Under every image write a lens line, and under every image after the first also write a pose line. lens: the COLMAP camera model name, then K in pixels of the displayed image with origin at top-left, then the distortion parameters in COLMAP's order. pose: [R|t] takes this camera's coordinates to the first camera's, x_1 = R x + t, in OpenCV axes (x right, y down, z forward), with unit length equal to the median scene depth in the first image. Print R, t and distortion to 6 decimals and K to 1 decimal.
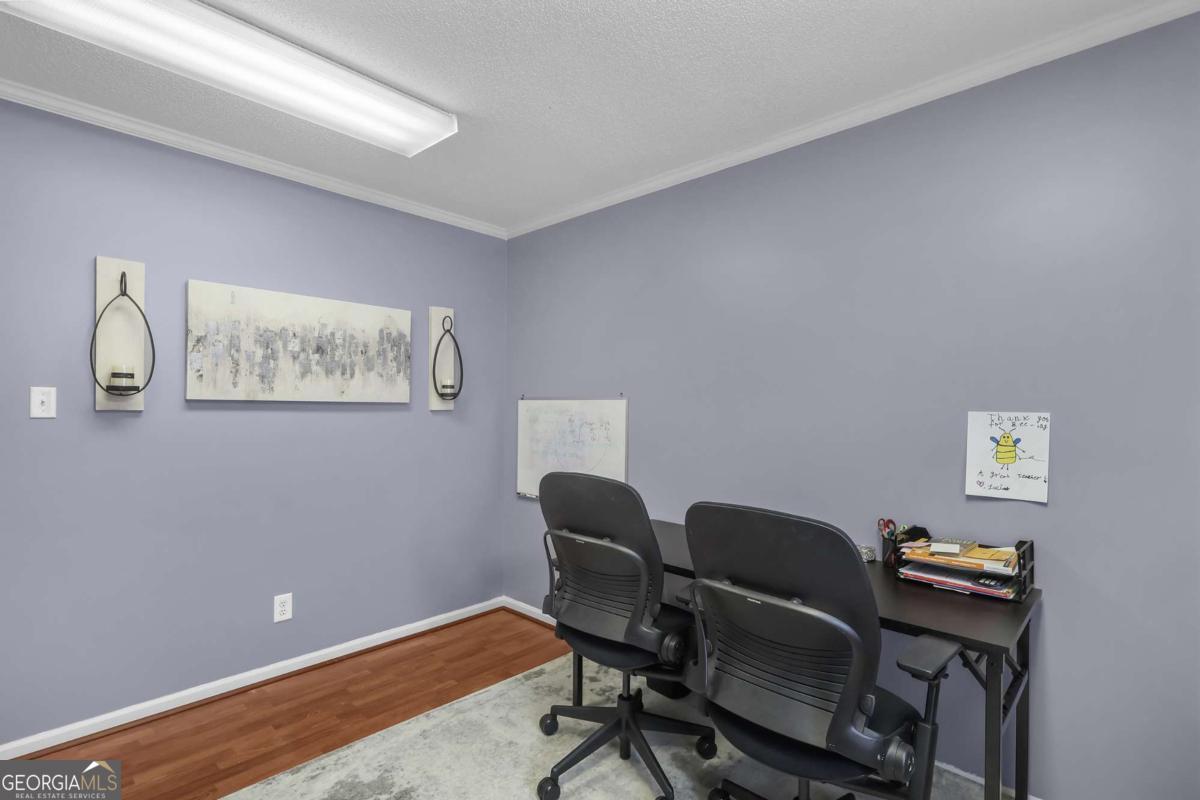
lens RADIAL K [[570.9, 0, 605.0], [0, 570.9, 402.1], [0, 0, 1]] dist [-0.001976, -0.000027]
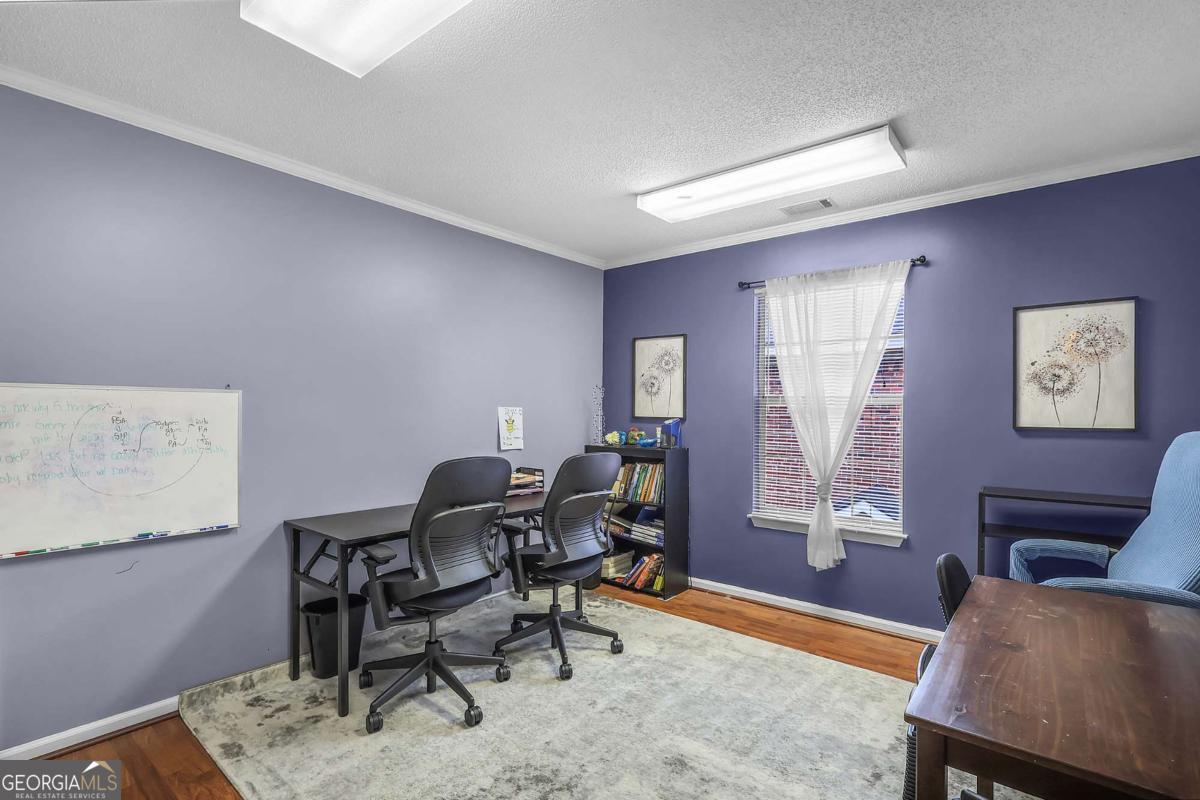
lens RADIAL K [[570.9, 0, 605.0], [0, 570.9, 402.1], [0, 0, 1]] dist [-0.001976, -0.000027]
pose [[-0.072120, 0.014687, 0.997288, -0.922846], [-0.007834, 0.999852, -0.015291, 0.019718], [-0.997365, -0.008915, -0.071995, 0.560595]]
